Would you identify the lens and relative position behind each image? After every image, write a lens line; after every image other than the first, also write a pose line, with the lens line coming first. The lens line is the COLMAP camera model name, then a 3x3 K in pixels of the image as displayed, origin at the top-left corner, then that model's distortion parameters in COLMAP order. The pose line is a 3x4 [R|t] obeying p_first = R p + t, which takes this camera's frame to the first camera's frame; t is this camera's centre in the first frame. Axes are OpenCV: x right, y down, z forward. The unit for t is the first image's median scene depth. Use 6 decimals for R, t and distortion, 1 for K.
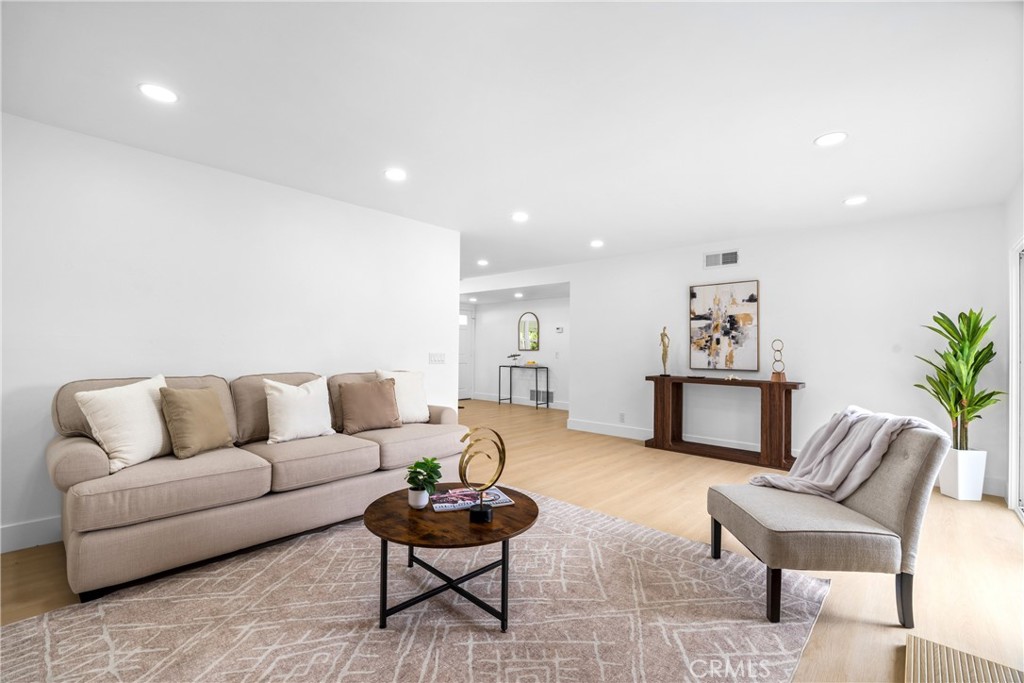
lens RADIAL K [[457.8, 0, 518.9], [0, 457.8, 343.9], [0, 0, 1]] dist [-0.005417, 0.001430]
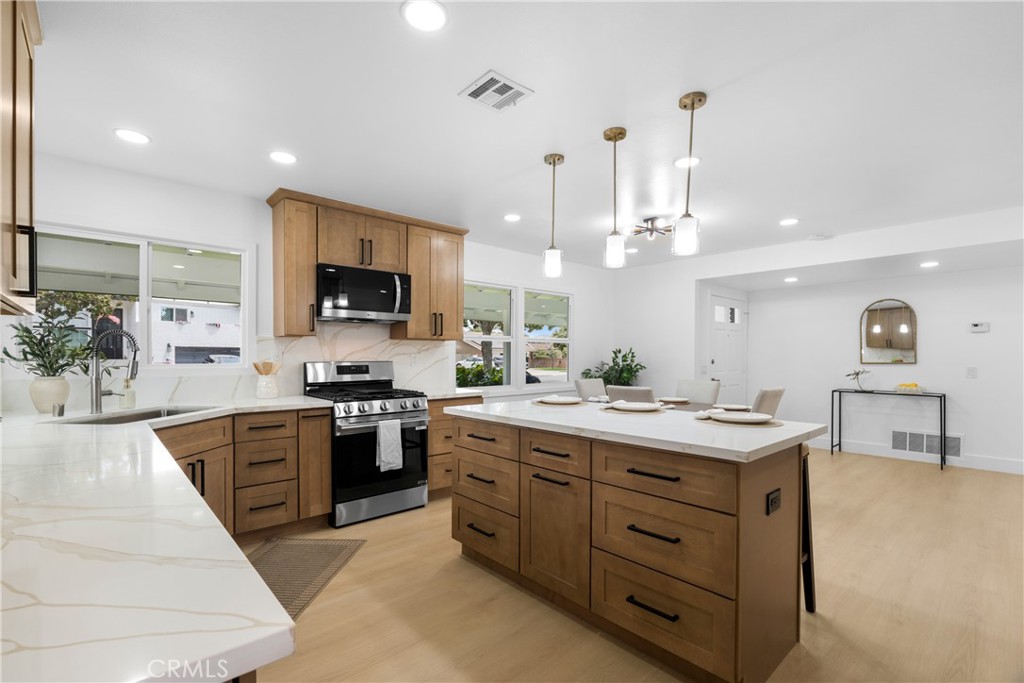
lens RADIAL K [[457.8, 0, 504.0], [0, 457.8, 357.2], [0, 0, 1]] dist [-0.005417, 0.001430]
pose [[0.992094, -0.008338, -0.125221, -0.394586], [0.009706, 0.999900, 0.010317, -0.005699], [0.125122, -0.011451, 0.992075, 0.354138]]
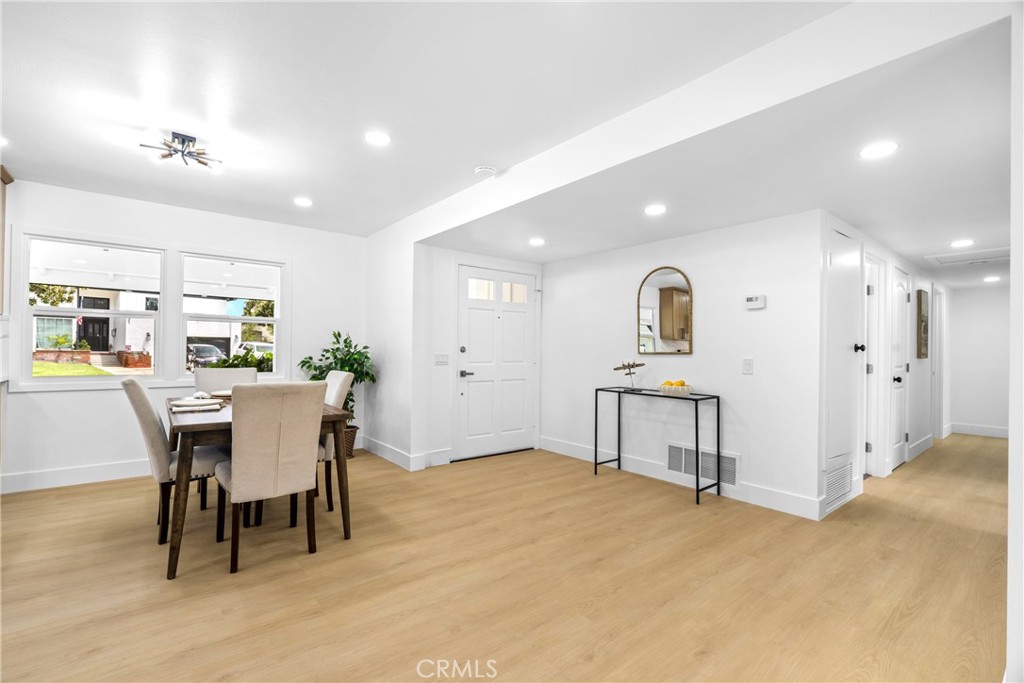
lens RADIAL K [[457.8, 0, 506.3], [0, 457.8, 347.0], [0, 0, 1]] dist [-0.005417, 0.001430]
pose [[0.985232, 0.000869, -0.171224, -0.052711], [-0.000696, 0.999999, 0.001066, 0.006657], [0.171225, -0.000931, 0.985232, 0.543011]]
